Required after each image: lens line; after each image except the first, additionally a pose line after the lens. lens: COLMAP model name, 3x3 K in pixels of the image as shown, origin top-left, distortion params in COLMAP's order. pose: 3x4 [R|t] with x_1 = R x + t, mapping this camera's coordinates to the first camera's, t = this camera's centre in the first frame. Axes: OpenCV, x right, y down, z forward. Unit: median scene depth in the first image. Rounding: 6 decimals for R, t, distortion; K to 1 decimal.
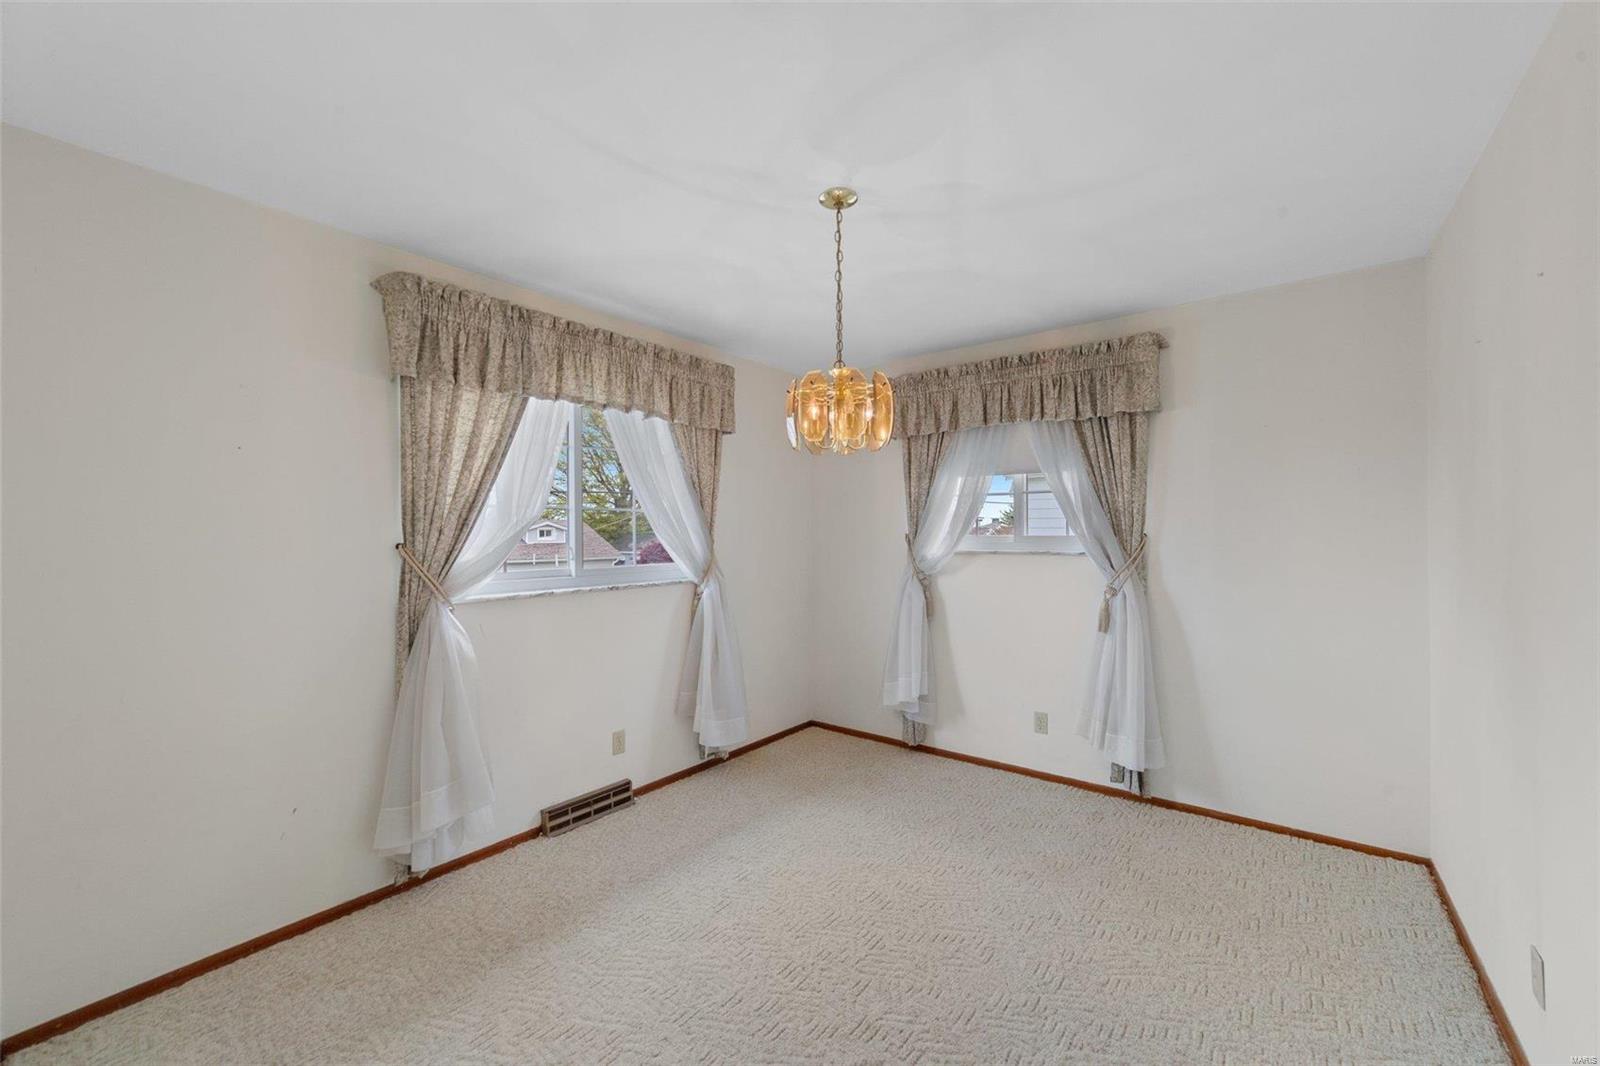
lens RADIAL K [[624.8, 0, 800.2], [0, 624.8, 527.7], [0, 0, 1]] dist [-0.011212, 0.001721]
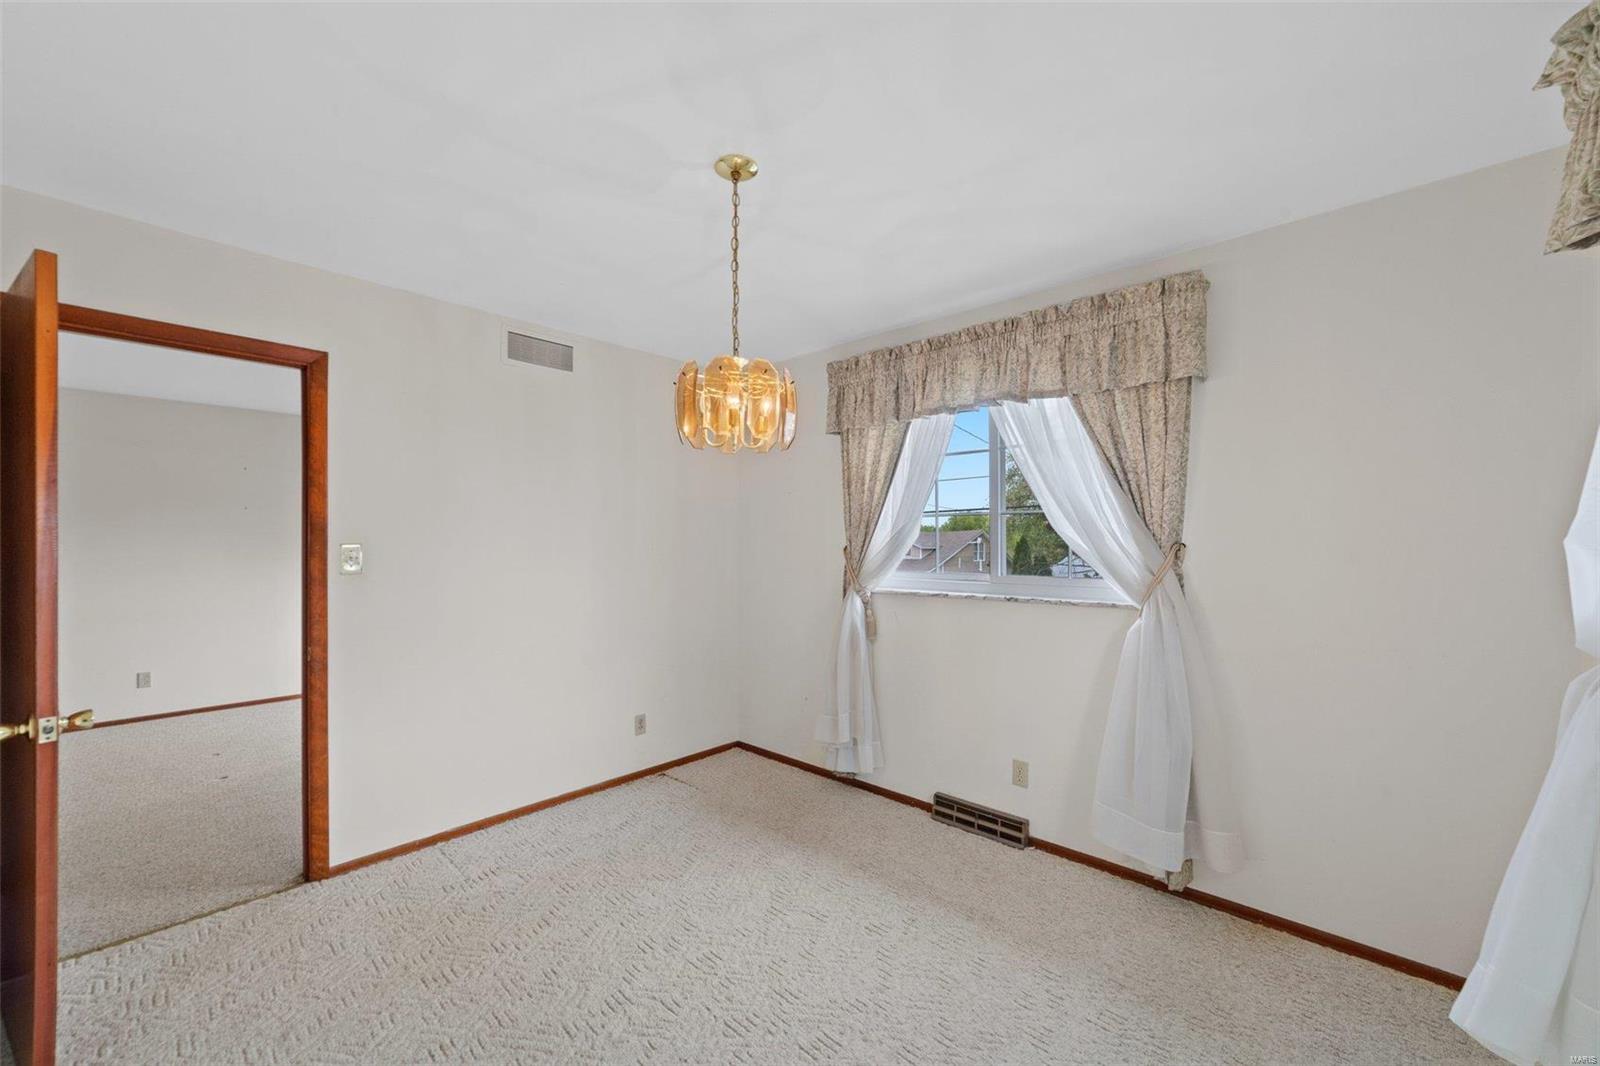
lens RADIAL K [[624.8, 0, 799.9], [0, 624.8, 537.4], [0, 0, 1]] dist [-0.011212, 0.001721]
pose [[-0.088133, -0.000086, -0.996109, 0.690966], [0.008257, 0.999966, -0.000817, 0.005616], [0.996074, -0.008297, -0.088129, 0.851556]]
